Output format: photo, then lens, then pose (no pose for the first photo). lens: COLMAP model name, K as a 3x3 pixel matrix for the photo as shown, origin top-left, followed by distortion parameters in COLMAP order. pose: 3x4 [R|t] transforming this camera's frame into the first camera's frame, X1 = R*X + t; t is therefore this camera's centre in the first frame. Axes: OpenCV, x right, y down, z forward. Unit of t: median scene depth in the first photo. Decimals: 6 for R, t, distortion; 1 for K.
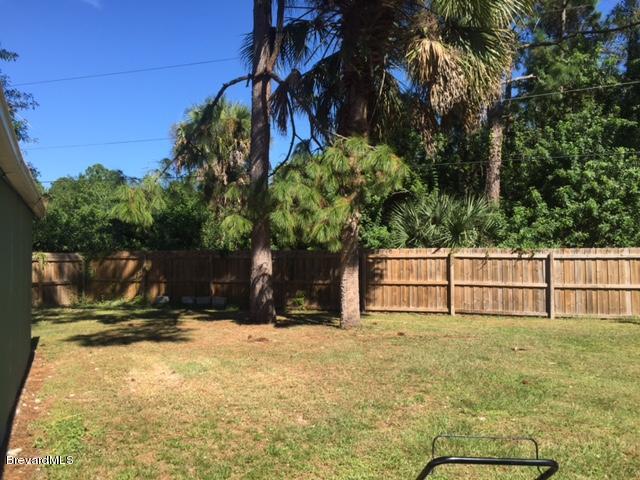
lens RADIAL K [[549.1, 0, 316.6], [0, 549.1, 244.0], [0, 0, 1]] dist [0.031450, 0.000023]
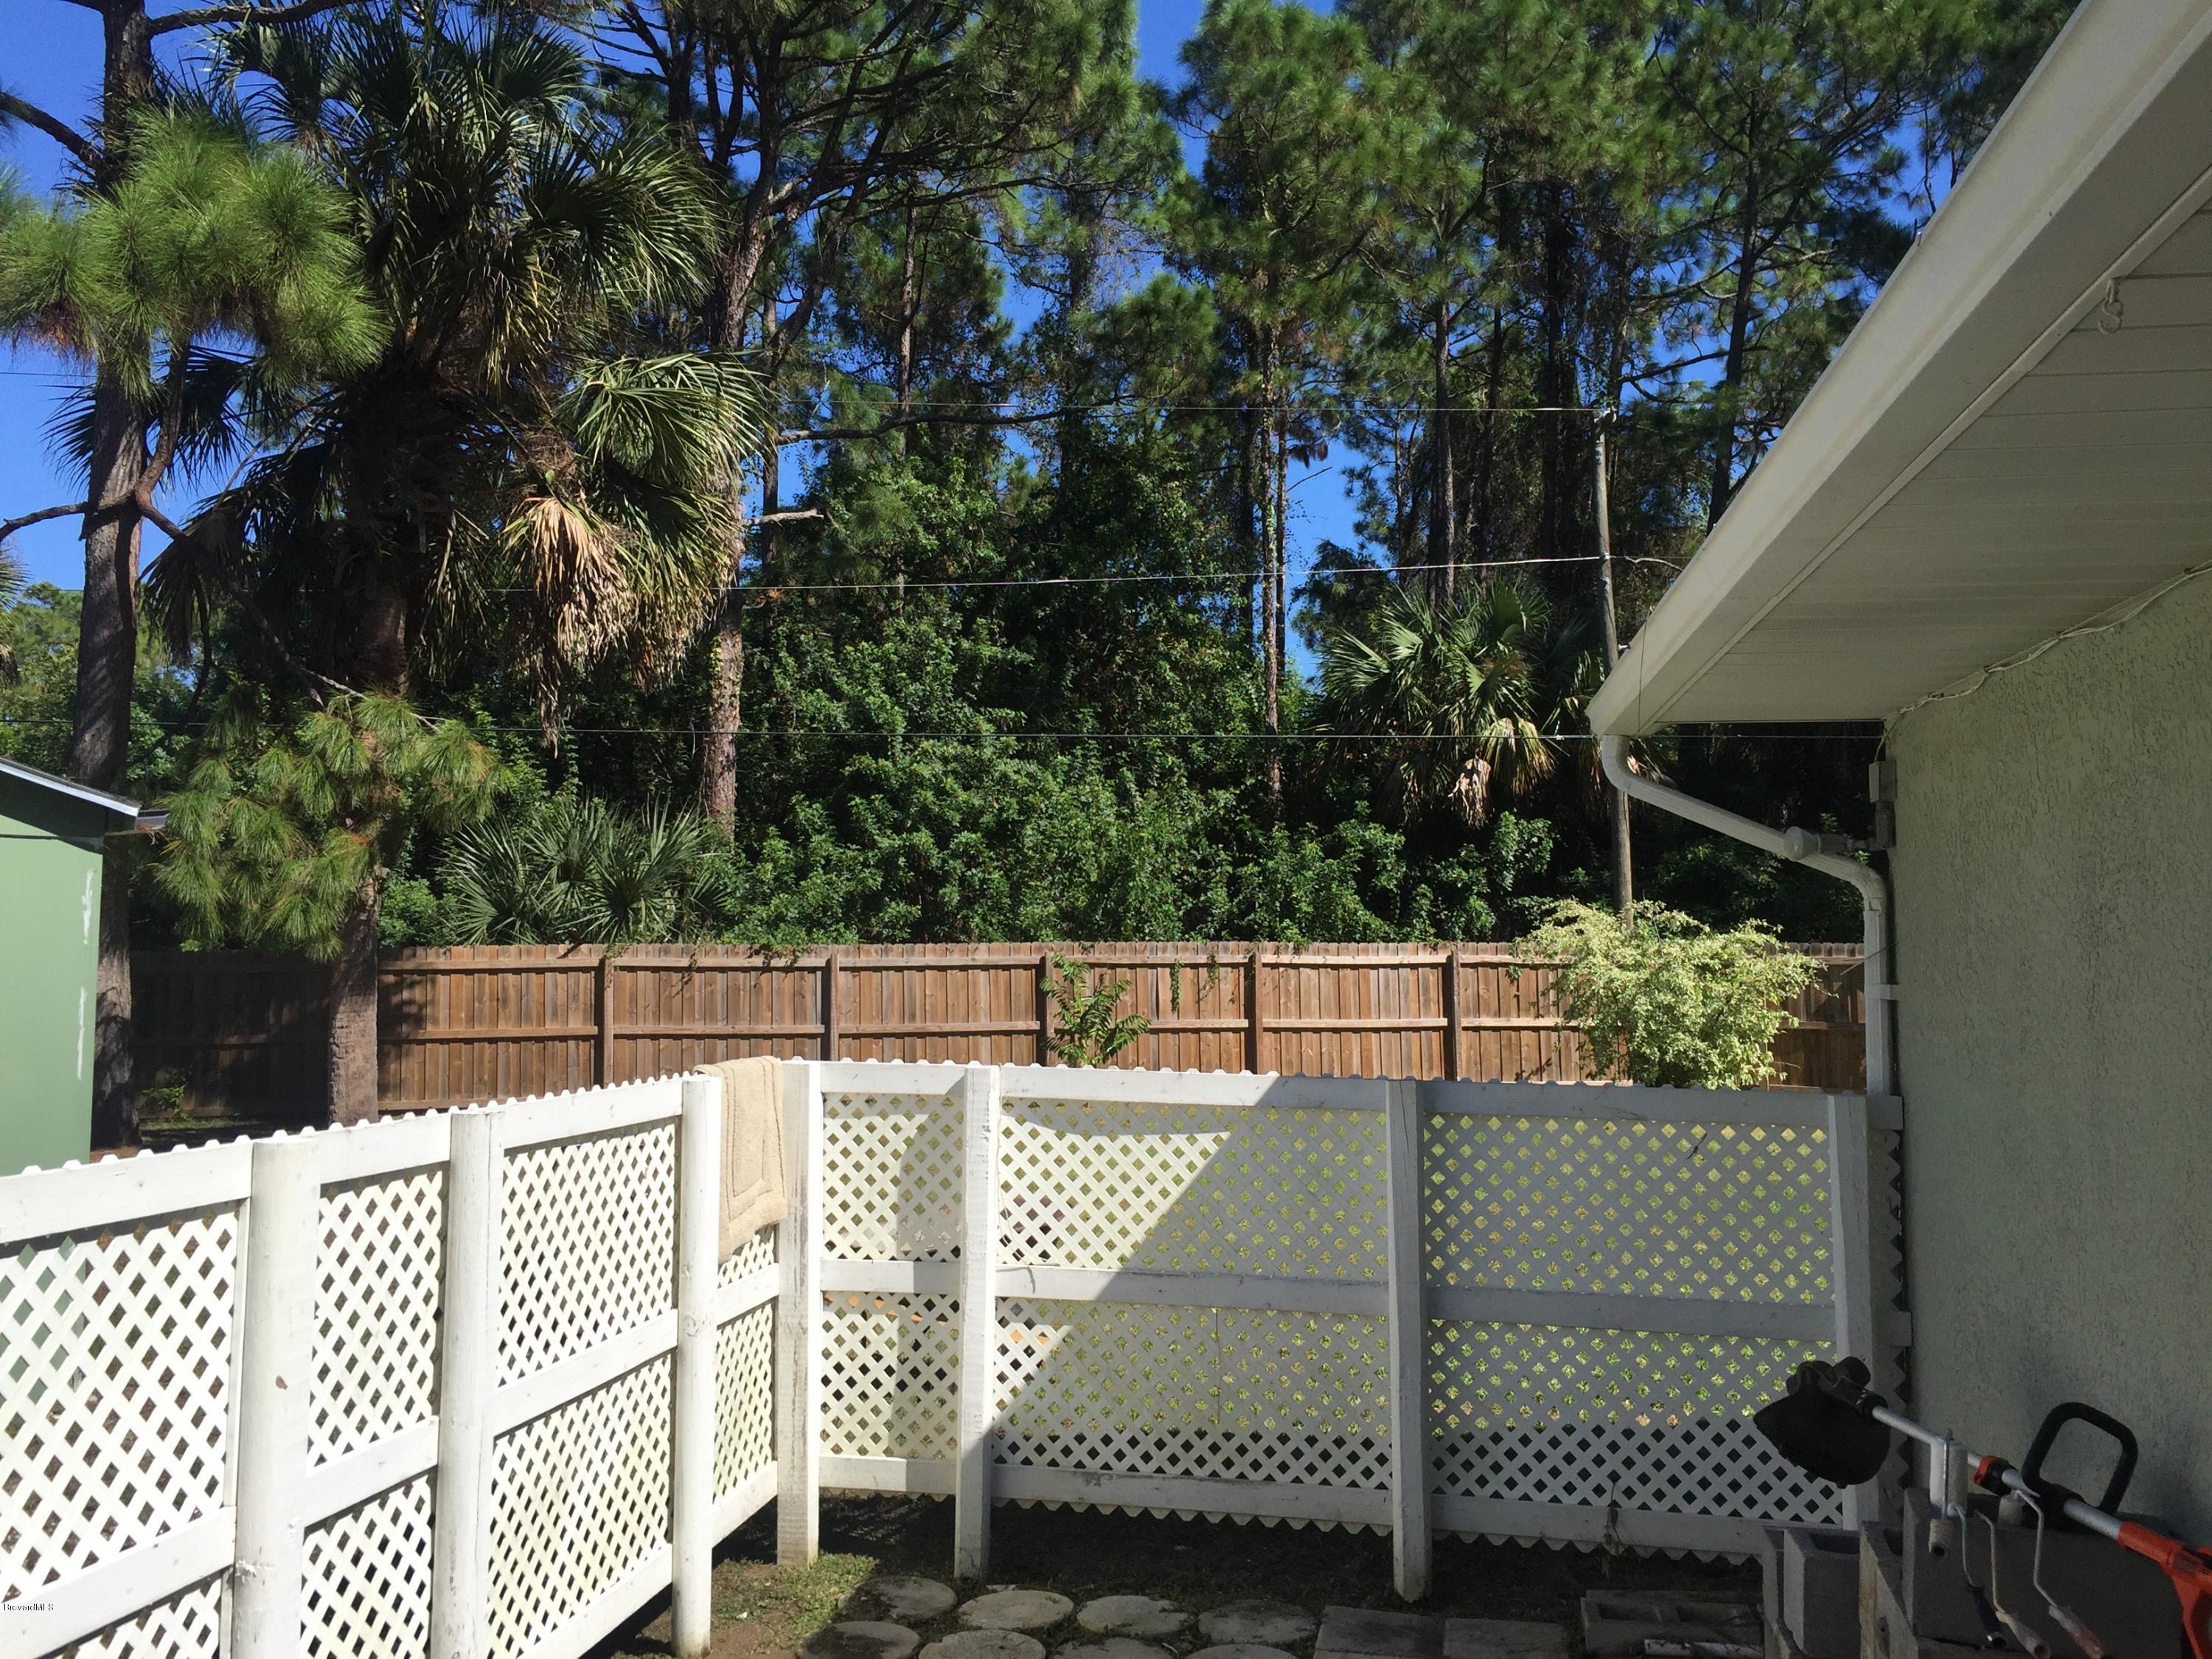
lens RADIAL K [[1897.8, 0, 1087.3], [0, 1897.8, 826.3], [0, 0, 1]] dist [0.031450, 0.000023]
pose [[0.887899, 0.023159, 0.459454, -0.090750], [-0.002237, 0.998938, -0.046030, -0.016465], [-0.460032, 0.039843, 0.887008, -0.429246]]
